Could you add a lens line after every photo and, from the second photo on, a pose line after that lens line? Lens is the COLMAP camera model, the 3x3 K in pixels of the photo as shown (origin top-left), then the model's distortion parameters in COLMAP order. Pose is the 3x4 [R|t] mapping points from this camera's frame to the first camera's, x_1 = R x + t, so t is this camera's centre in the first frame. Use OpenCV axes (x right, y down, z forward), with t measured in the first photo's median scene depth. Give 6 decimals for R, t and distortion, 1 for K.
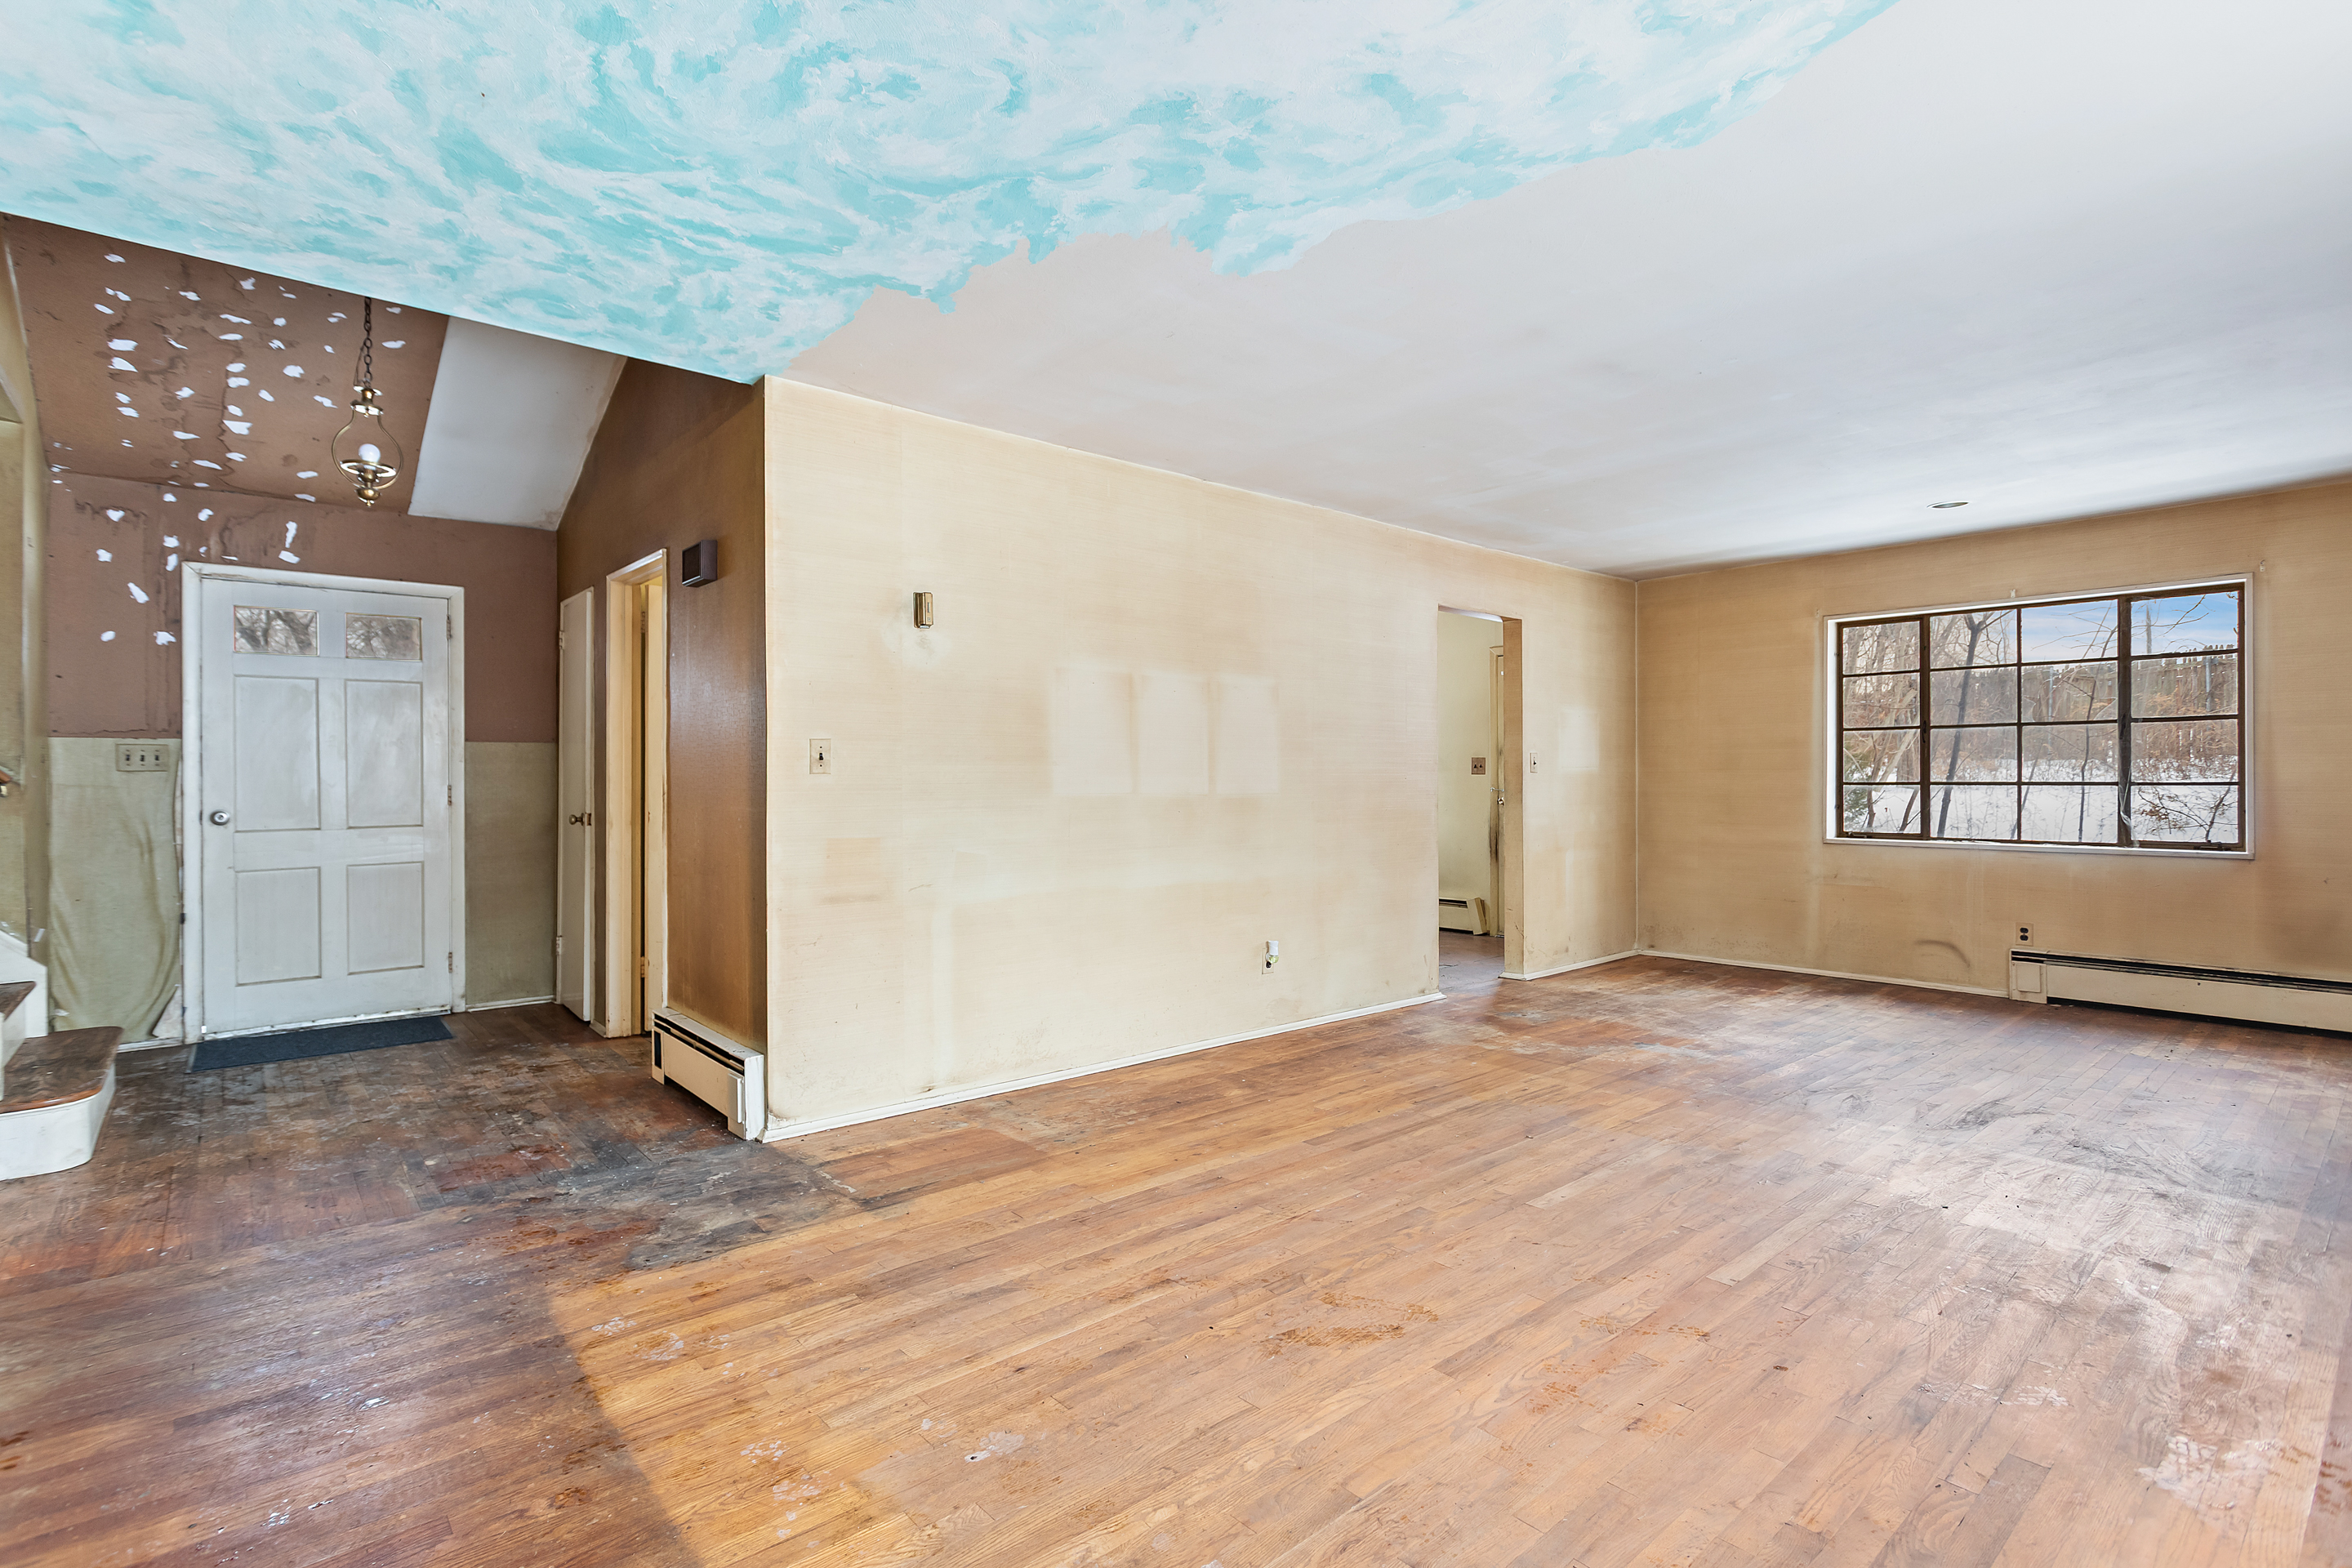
lens RADIAL K [[1105.4, 0, 1169.4], [0, 1105.4, 781.9], [0, 0, 1]] dist [-0.002144, 0.000673]
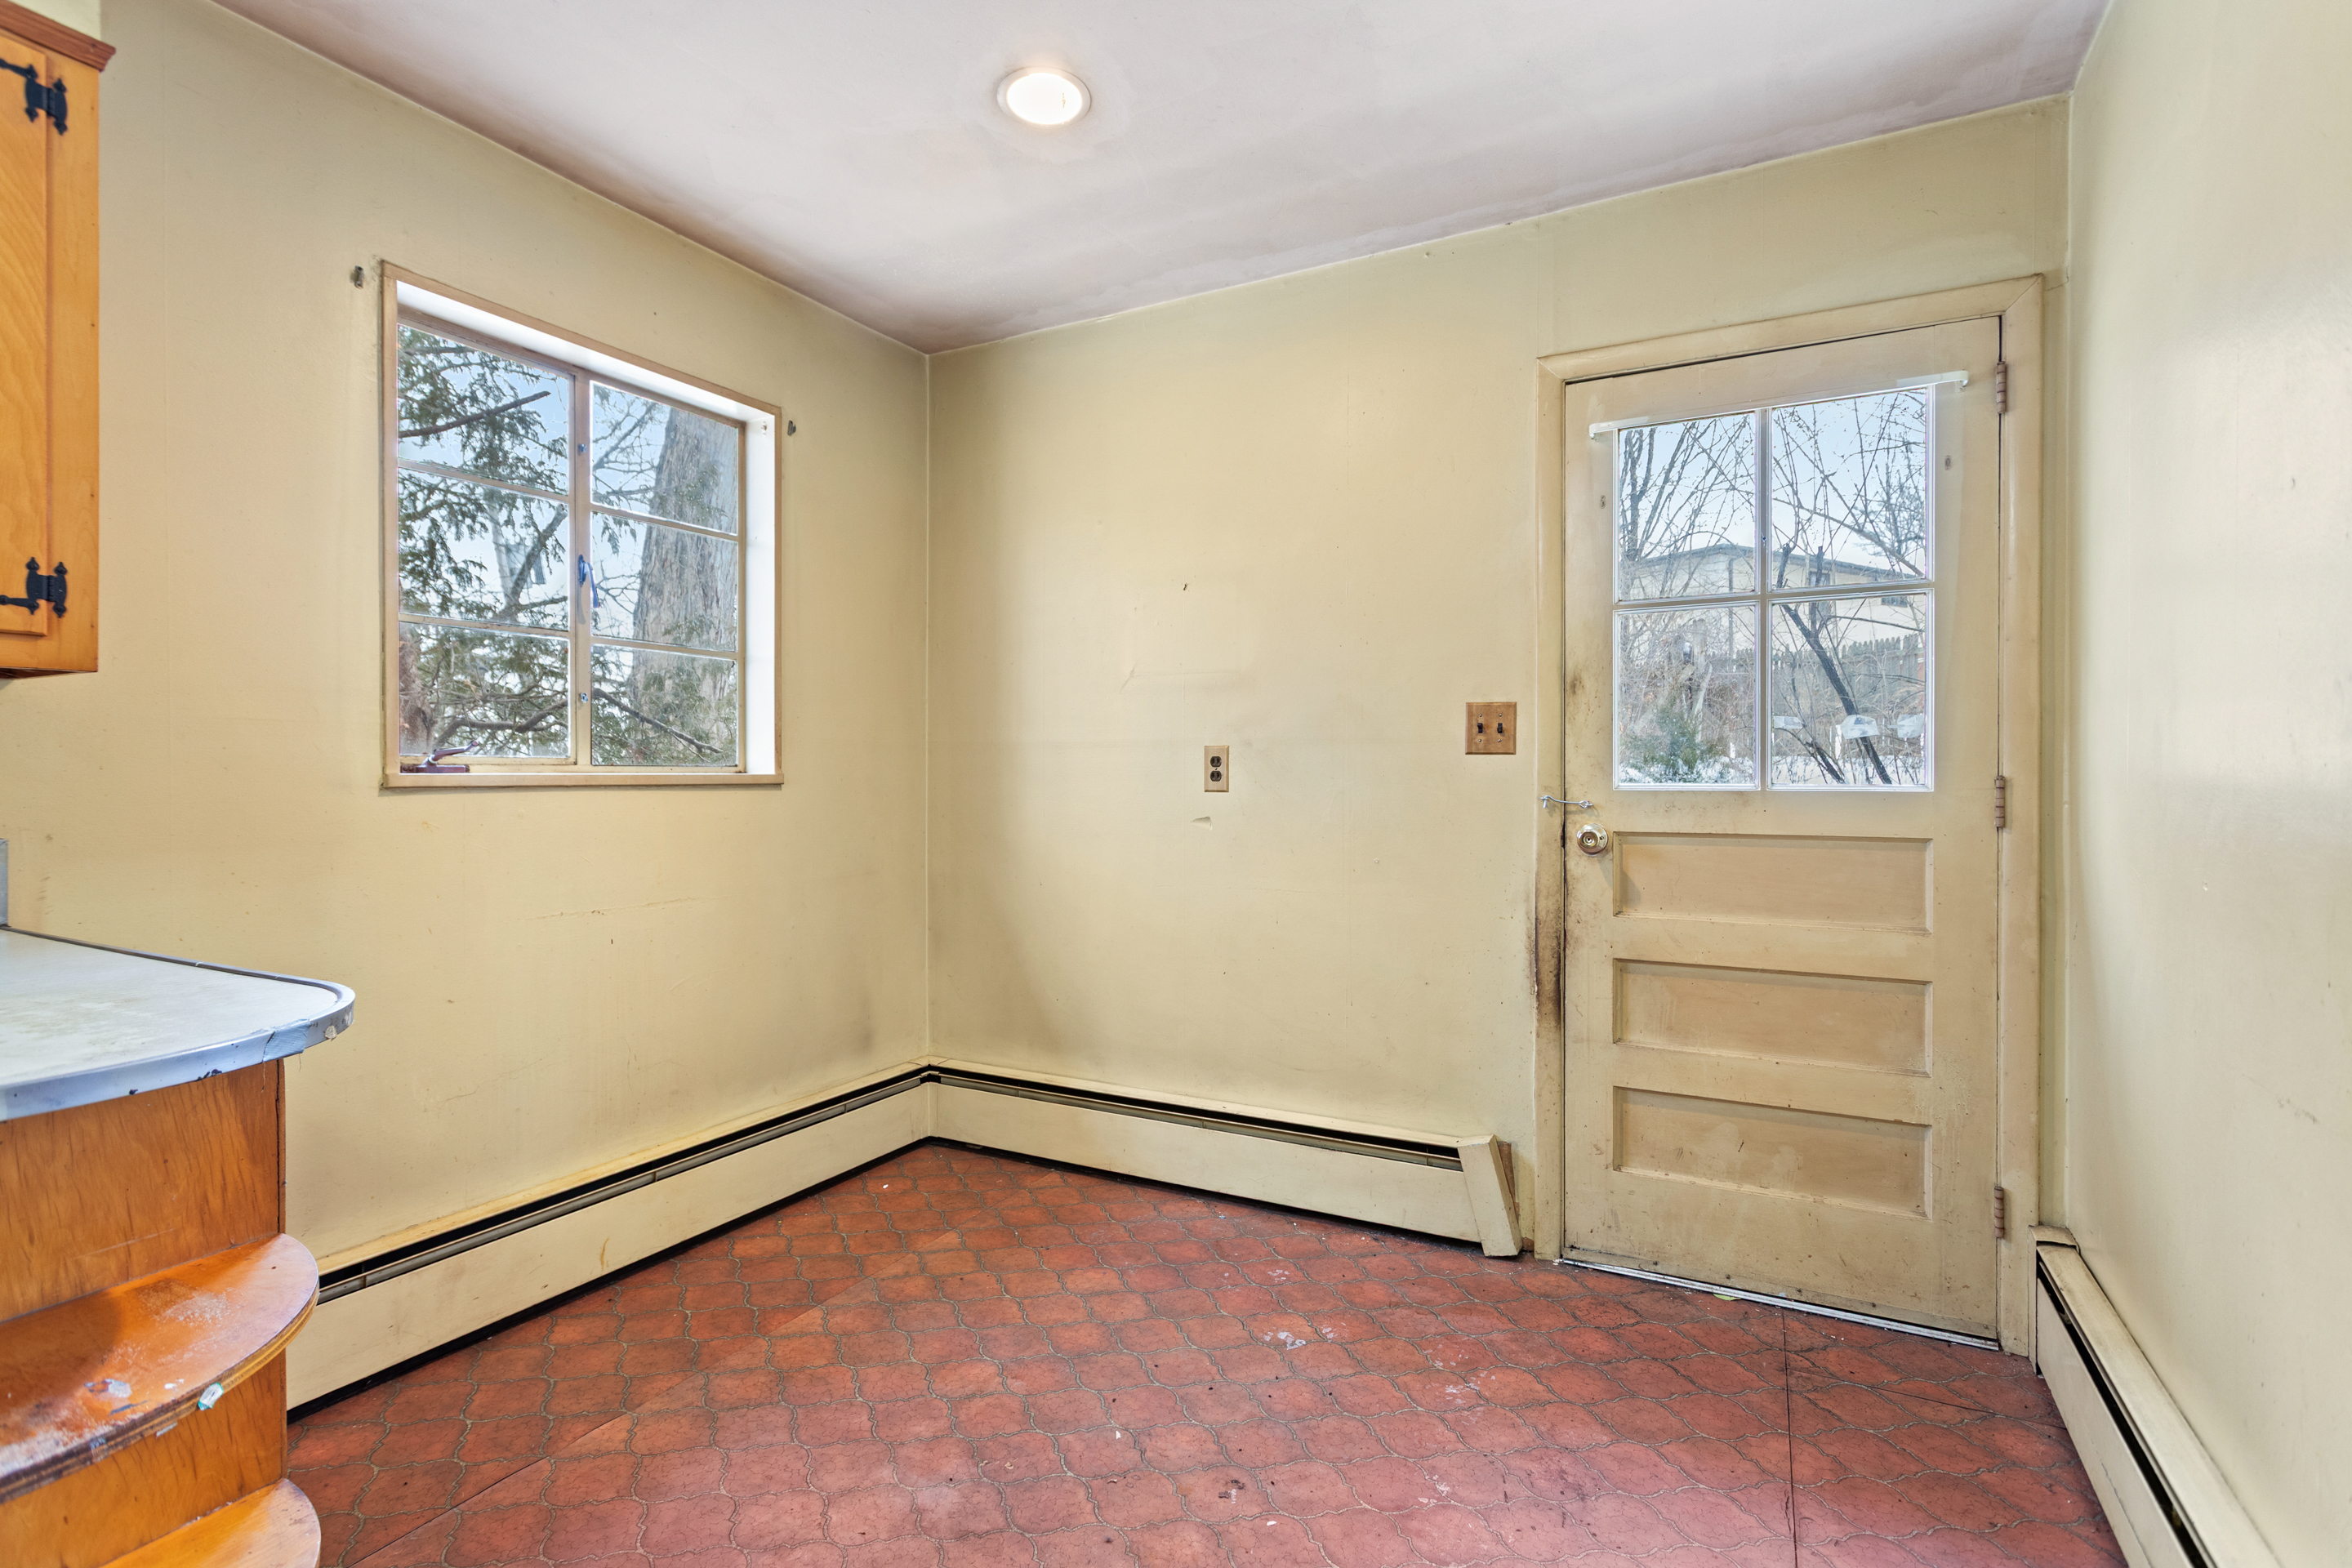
lens RADIAL K [[1105.4, 0, 1175.9], [0, 1105.4, 781.3], [0, 0, 1]] dist [-0.002144, 0.000673]
pose [[0.930854, -0.000015, 0.365391, 0.123535], [-0.000202, 1.000000, 0.000556, 0.001608], [-0.365391, -0.000592, 0.930854, 1.209093]]
